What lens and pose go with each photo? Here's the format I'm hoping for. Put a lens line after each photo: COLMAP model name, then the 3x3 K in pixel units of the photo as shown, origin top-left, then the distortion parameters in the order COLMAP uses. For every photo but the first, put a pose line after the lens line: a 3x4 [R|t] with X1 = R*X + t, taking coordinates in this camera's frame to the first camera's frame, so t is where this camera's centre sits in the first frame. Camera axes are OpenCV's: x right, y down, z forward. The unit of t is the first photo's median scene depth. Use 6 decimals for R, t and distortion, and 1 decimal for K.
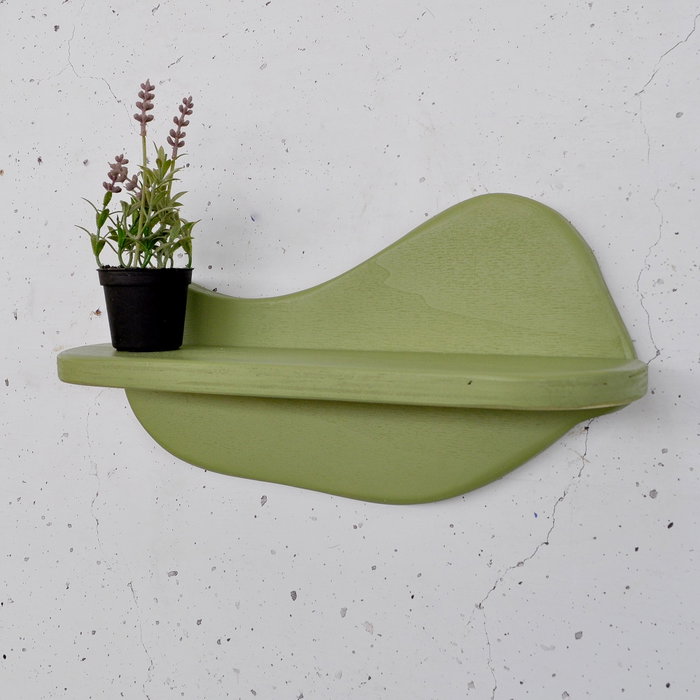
lens RADIAL K [[936.3, 0, 328.1], [0, 936.3, 351.2], [0, 0, 1]] dist [-0.005662, -0.007689]
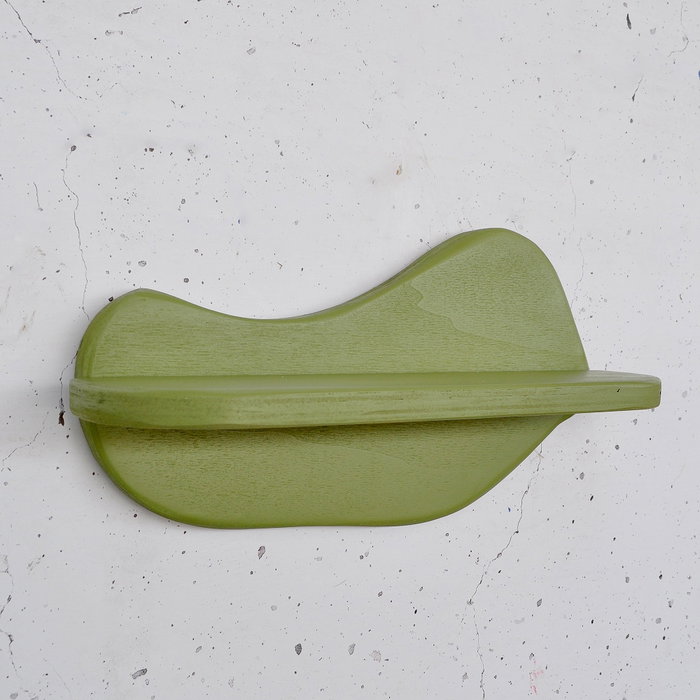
lens RADIAL K [[960.4, 0, 372.3], [0, 960.4, 393.3], [0, 0, 1]] dist [-0.001158, -0.012620]
pose [[0.564951, -0.047617, 0.823750, -0.837490], [0.045502, 0.998612, 0.026519, -0.007715], [-0.823869, 0.022500, 0.566333, 0.459702]]
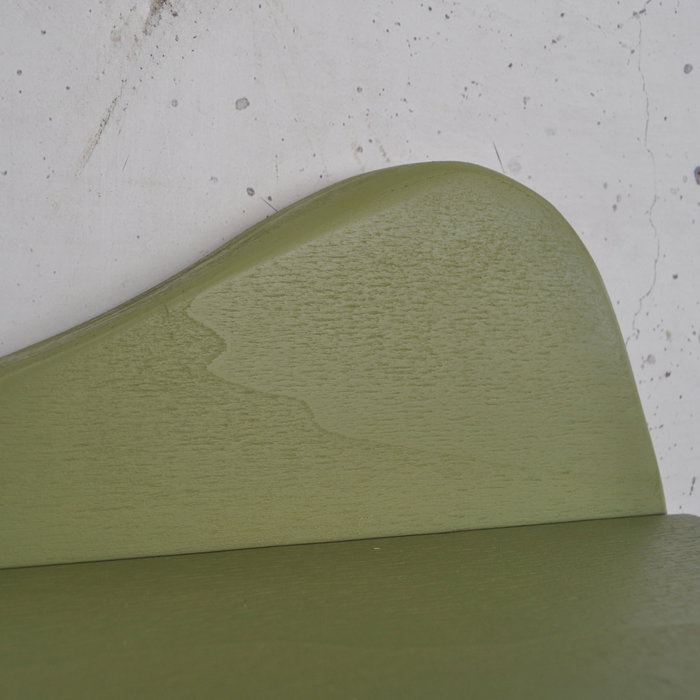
lens RADIAL K [[784.8, 0, 225.5], [0, 784.8, 350.8], [0, 0, 1]] dist [-0.005652, -0.001626]
pose [[0.702503, -0.031820, 0.710969, -0.153538], [0.006000, 0.999229, 0.038793, -0.092772], [-0.711655, -0.022987, 0.702153, 0.790361]]
